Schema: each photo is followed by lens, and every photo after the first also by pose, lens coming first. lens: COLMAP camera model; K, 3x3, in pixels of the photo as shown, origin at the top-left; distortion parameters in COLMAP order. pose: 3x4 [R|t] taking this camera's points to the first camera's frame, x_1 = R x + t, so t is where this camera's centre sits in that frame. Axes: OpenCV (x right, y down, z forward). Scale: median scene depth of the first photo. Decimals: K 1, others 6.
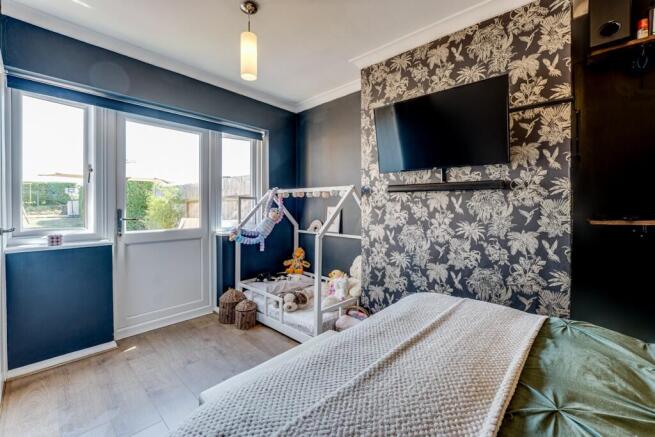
lens RADIAL K [[273.2, 0, 329.9], [0, 273.2, 214.9], [0, 0, 1]] dist [-0.000049, 0.000055]
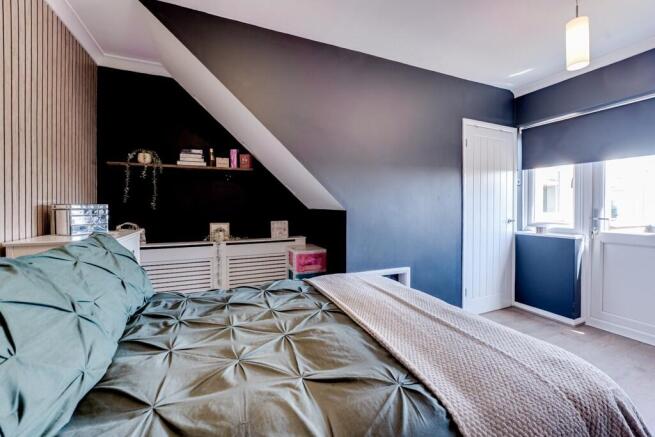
lens RADIAL K [[273.2, 0, 329.9], [0, 273.2, 214.9], [0, 0, 1]] dist [-0.000049, 0.000055]
pose [[-0.428110, 0.008989, -0.903682, 0.731791], [-0.026480, 0.999396, 0.022486, 0.007134], [0.903339, 0.033556, -0.427613, 0.539670]]
